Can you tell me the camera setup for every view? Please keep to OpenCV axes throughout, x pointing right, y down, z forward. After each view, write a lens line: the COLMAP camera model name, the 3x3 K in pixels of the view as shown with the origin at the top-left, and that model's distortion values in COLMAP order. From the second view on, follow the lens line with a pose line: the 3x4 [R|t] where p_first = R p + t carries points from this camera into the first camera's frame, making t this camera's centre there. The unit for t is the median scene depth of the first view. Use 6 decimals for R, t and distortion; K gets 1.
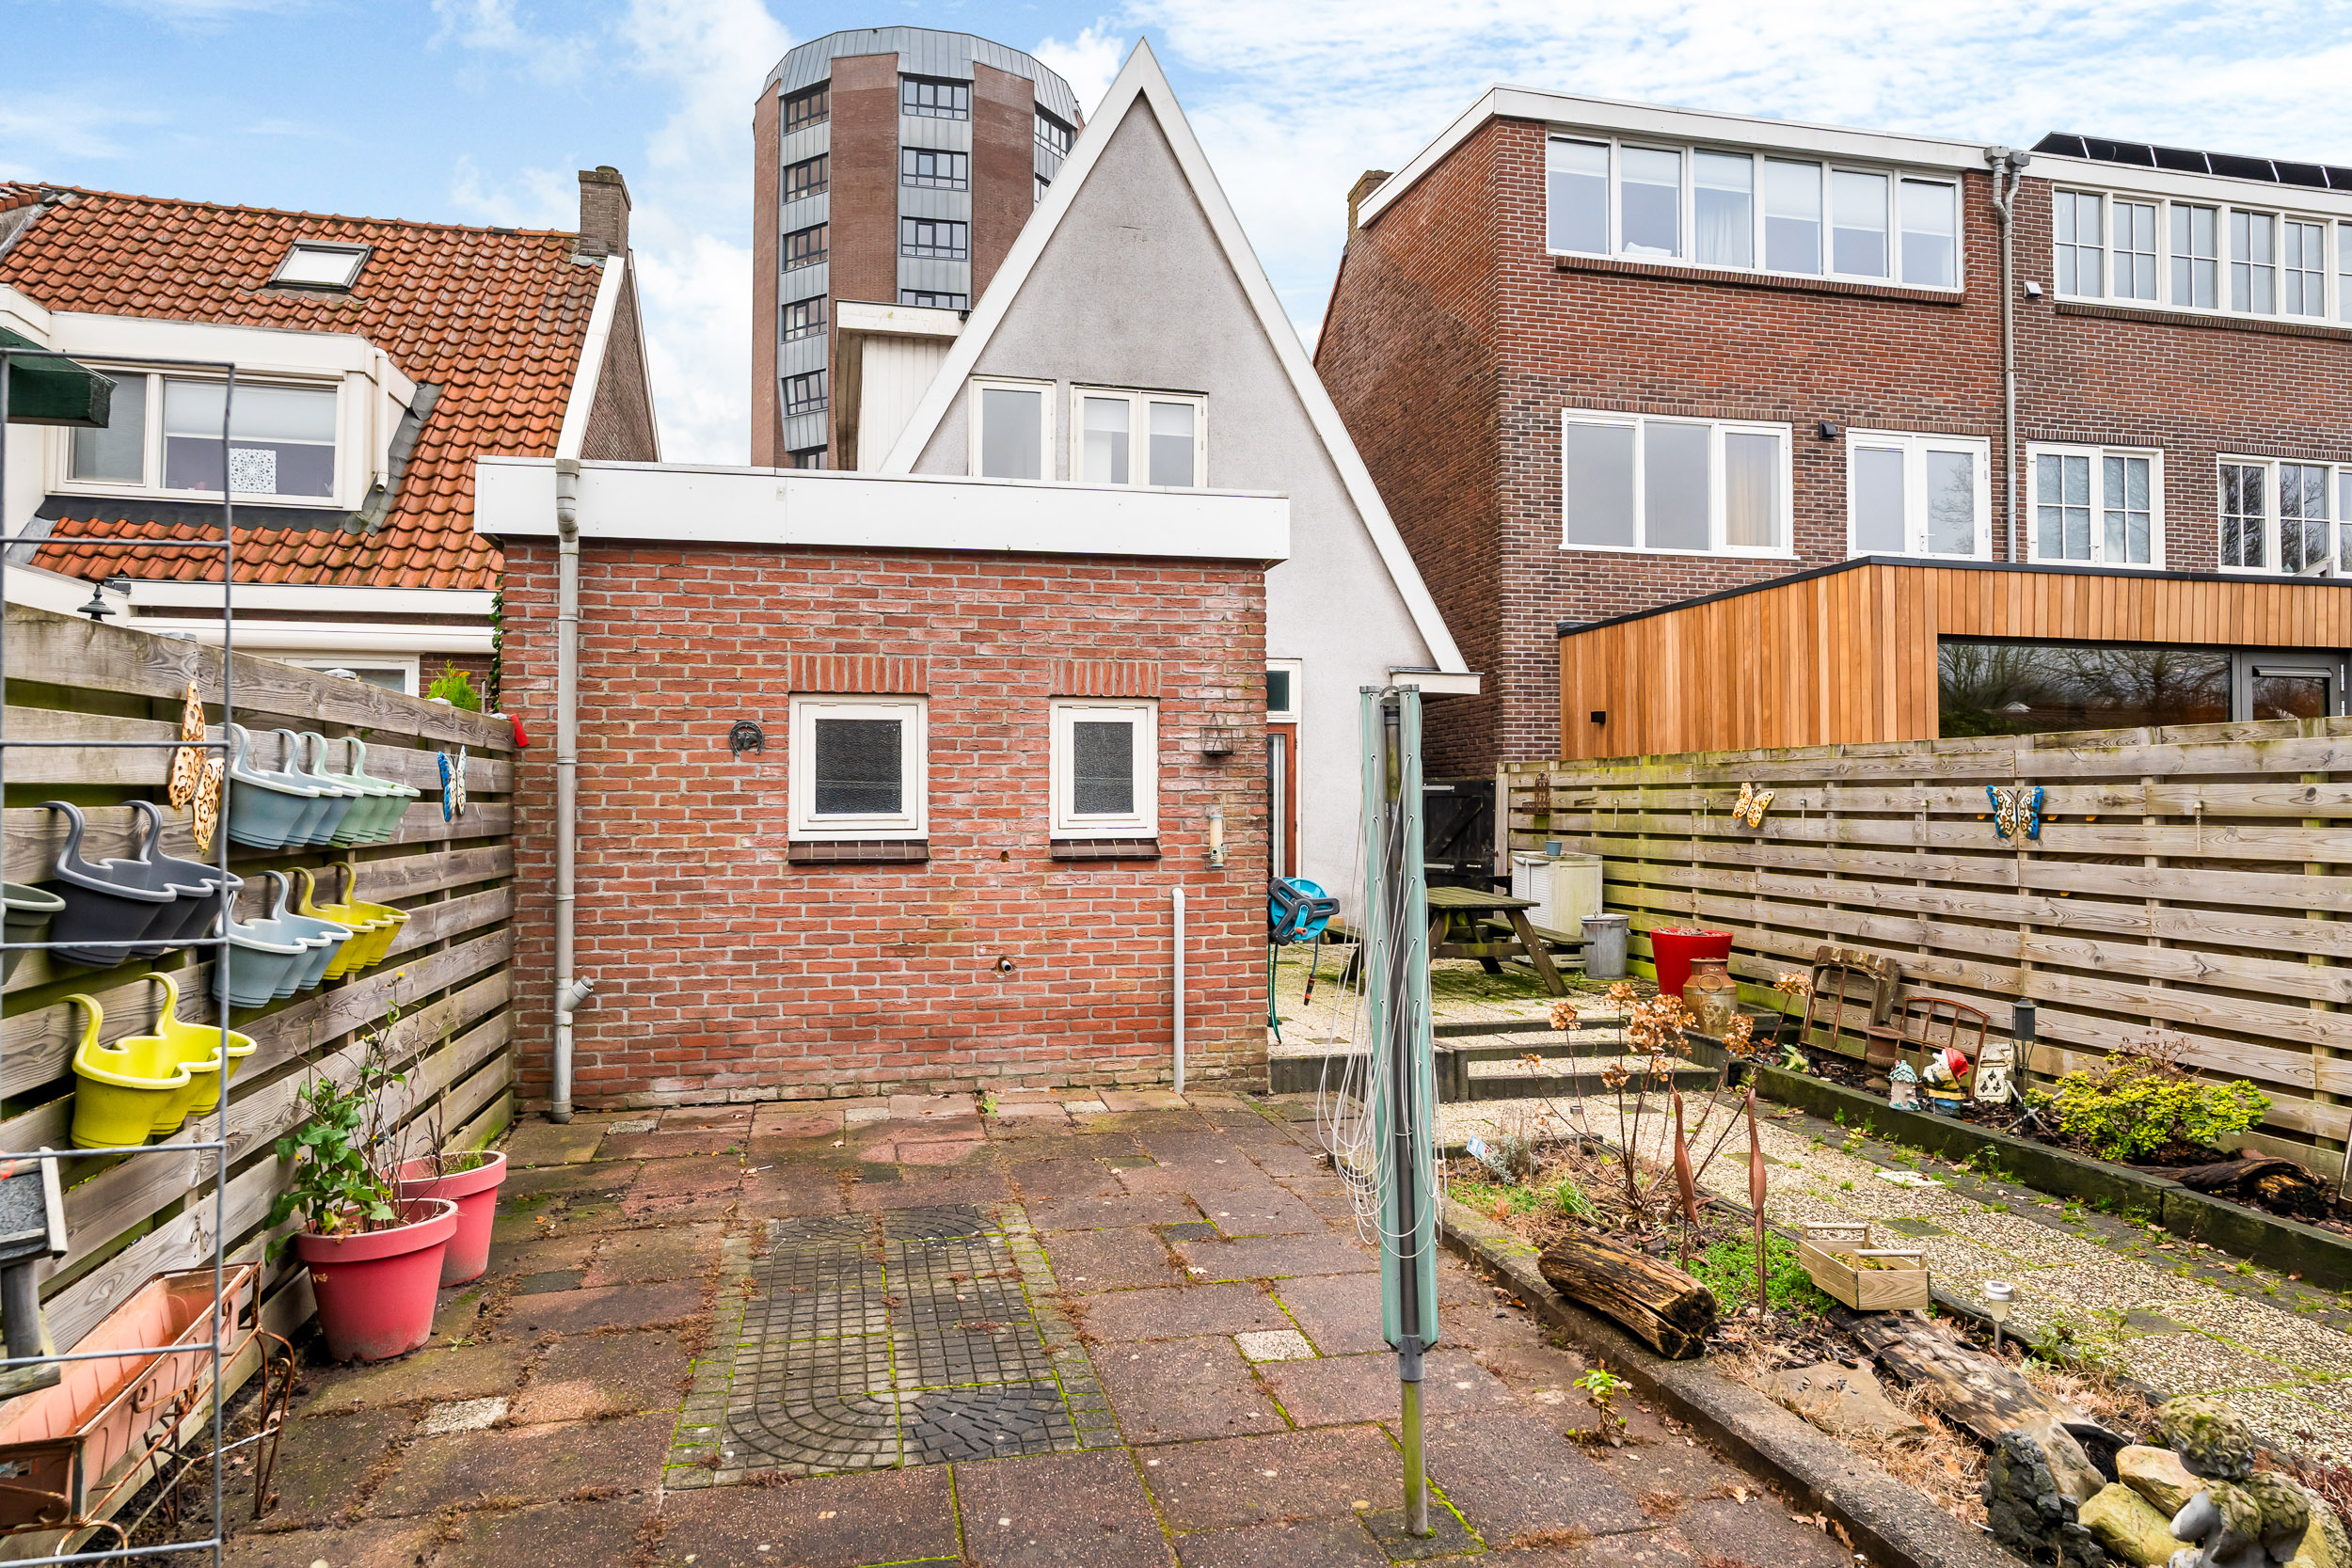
lens RADIAL K [[1450.4, 0, 1176.0], [0, 1450.4, 784.0], [0, 0, 1]] dist [-0.010466, 0.000070]
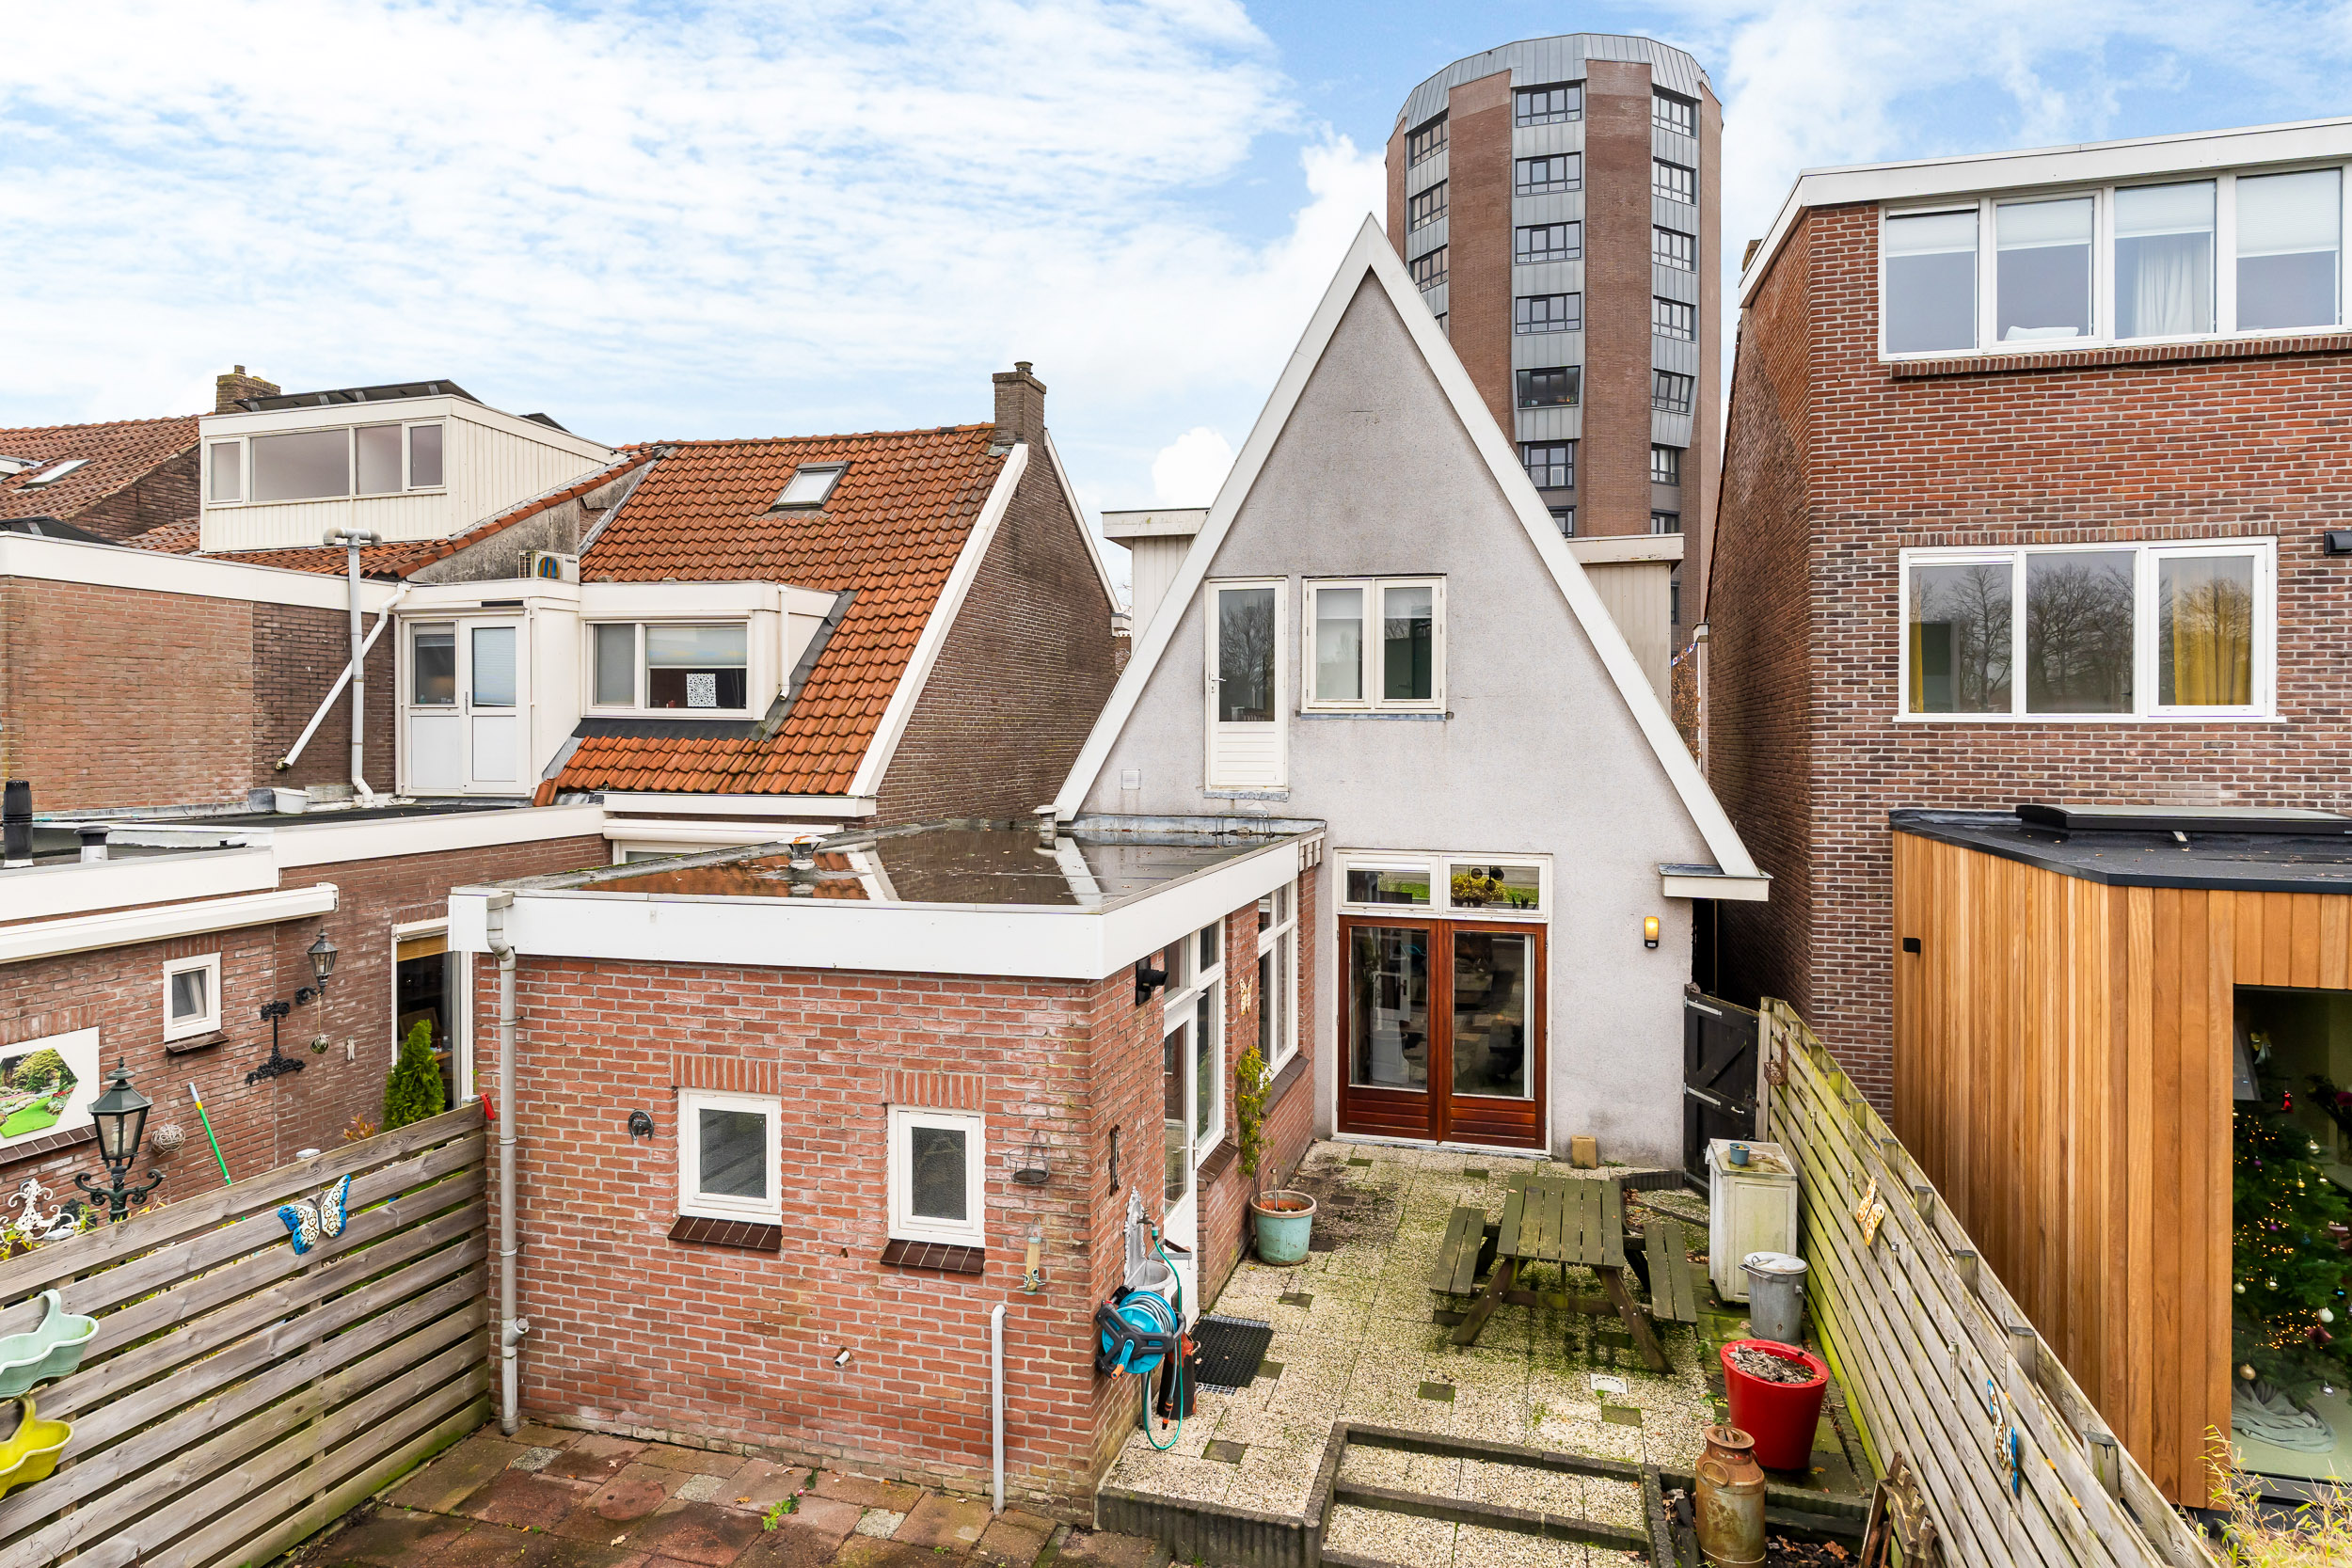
lens RADIAL K [[1342.3, 0, 1191.9], [0, 1342.3, 746.5], [0, 0, 1]] dist [-0.012938, 0.014042]
pose [[0.876013, 0.006926, -0.482239, 0.549806], [0.005540, 0.999686, 0.024422, -0.328505], [0.482256, -0.024065, 0.875699, 0.270400]]
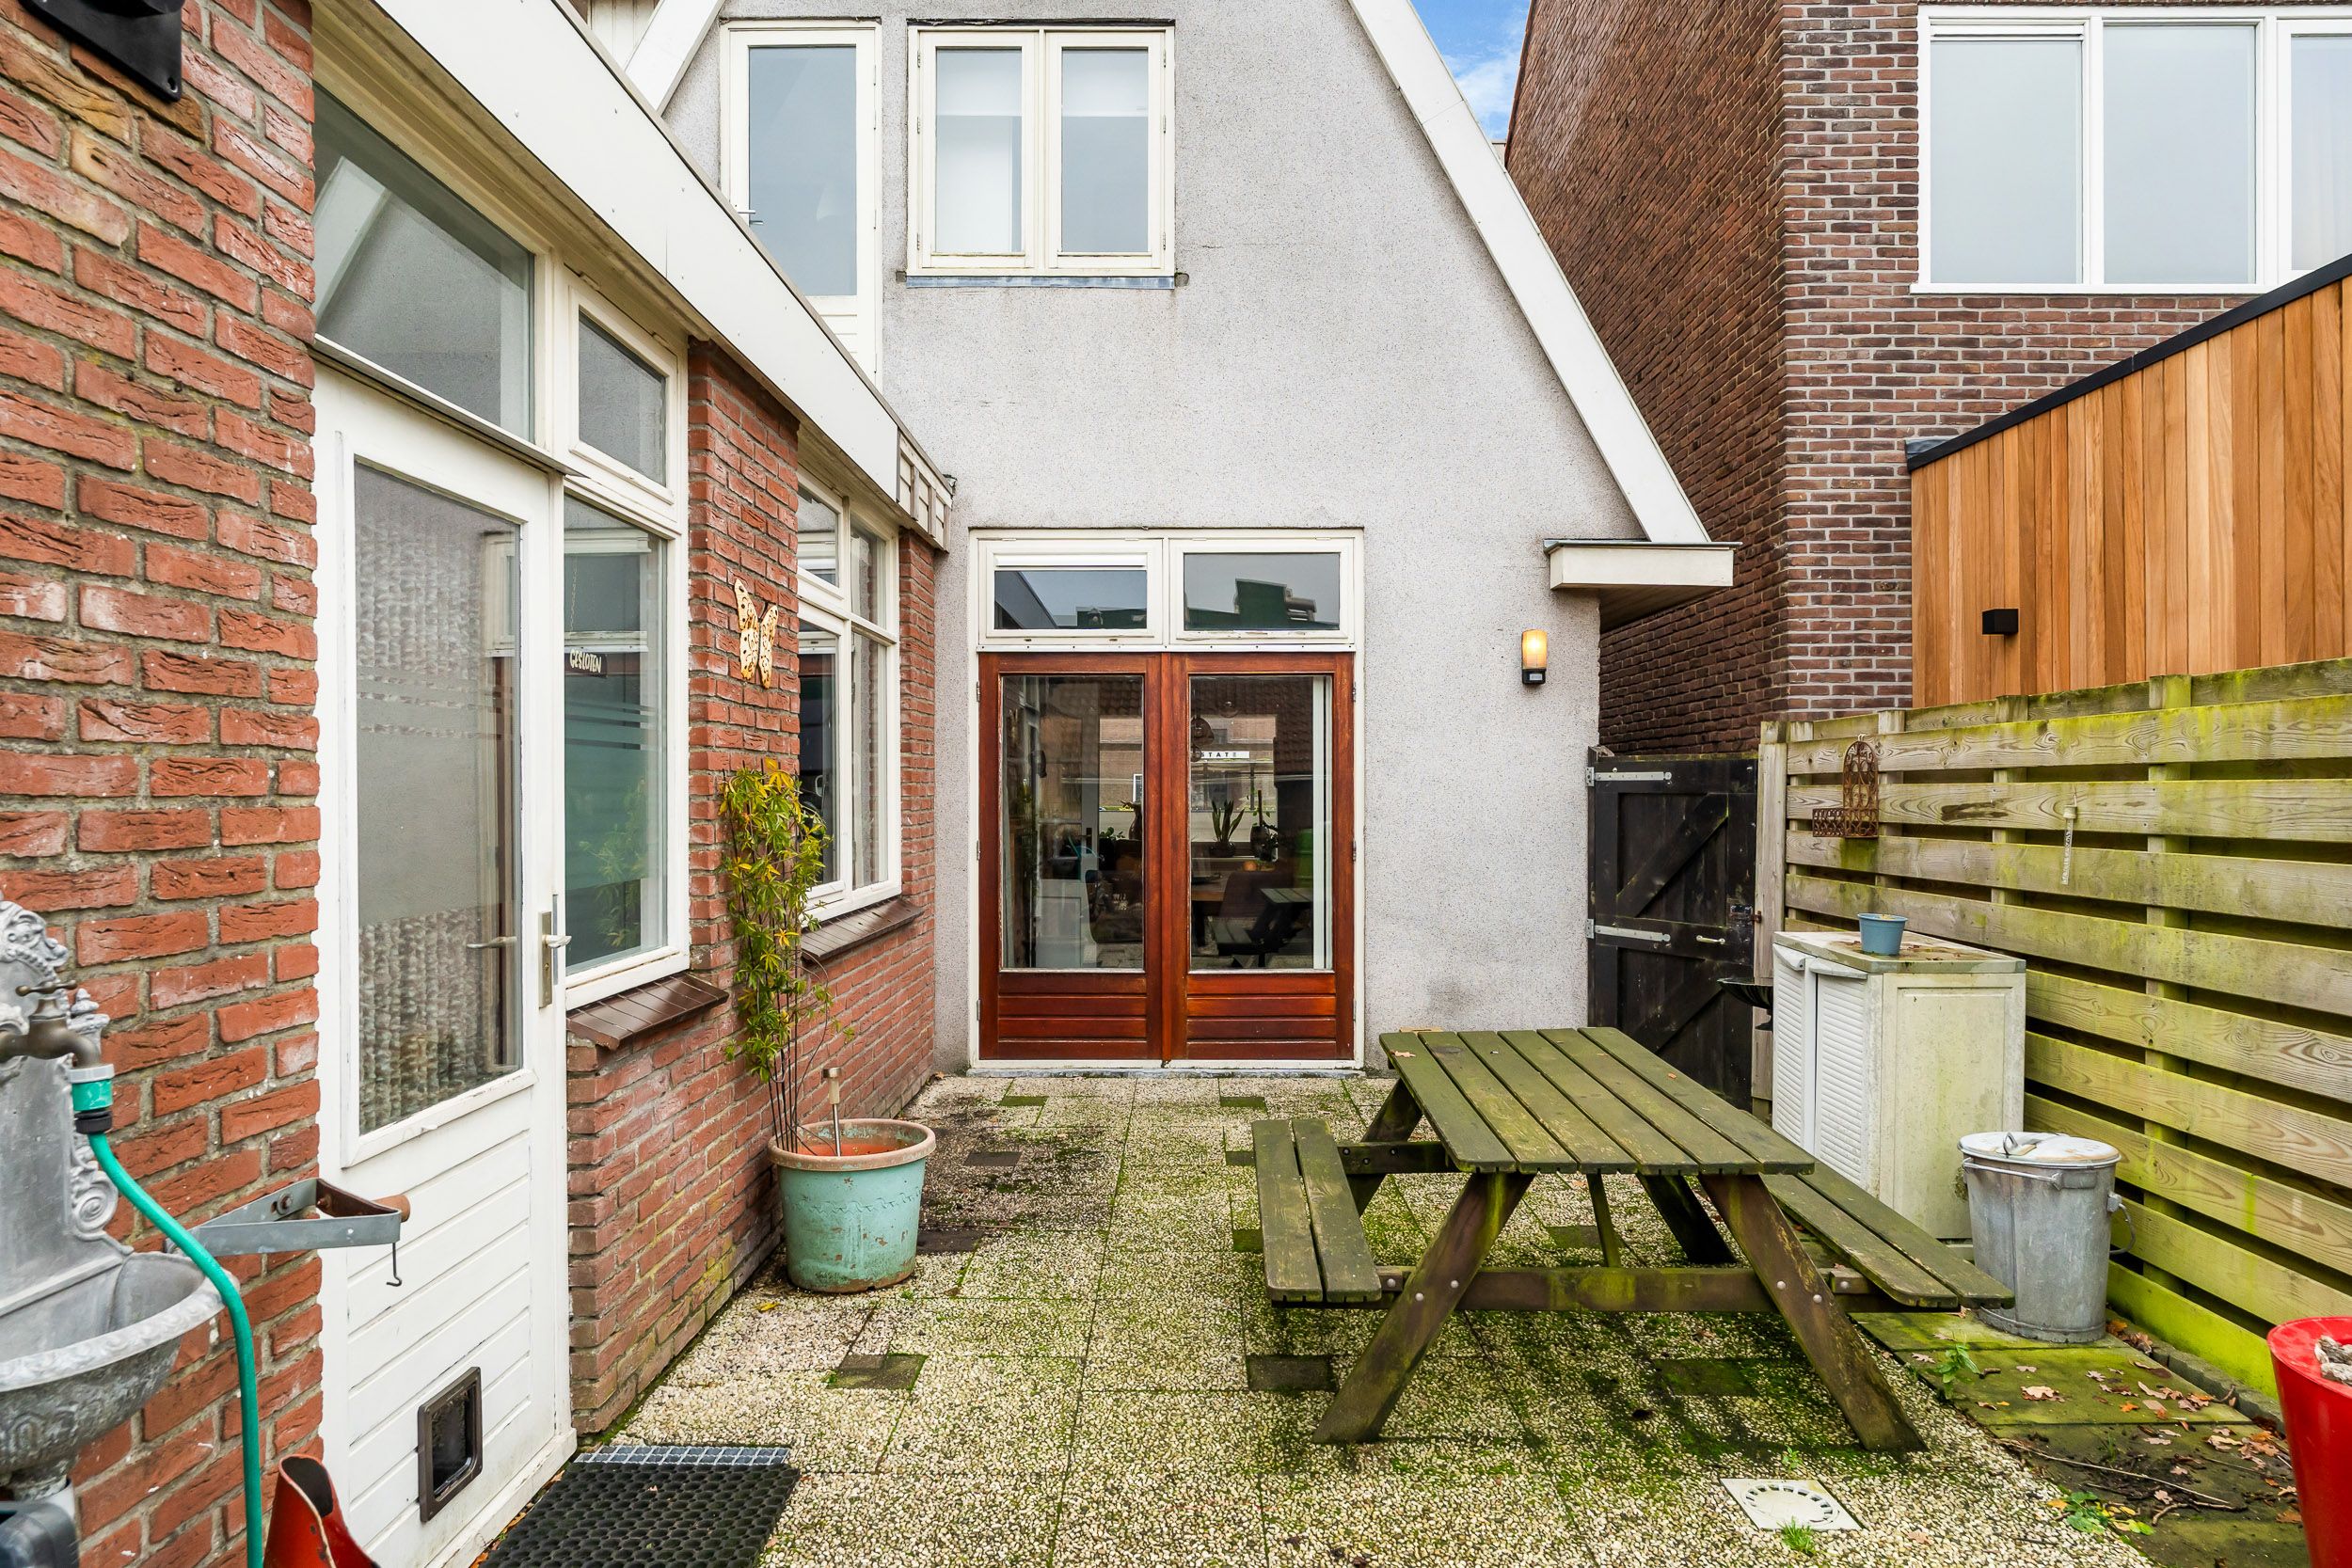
lens RADIAL K [[1373.3, 0, 1198.7], [0, 1373.3, 796.4], [0, 0, 1]] dist [-0.000201, 0.000770]
pose [[0.973872, -0.001556, -0.227094, 0.260475], [0.005093, 0.999875, 0.014988, 0.003043], [0.227042, -0.015753, 0.973758, 0.945240]]
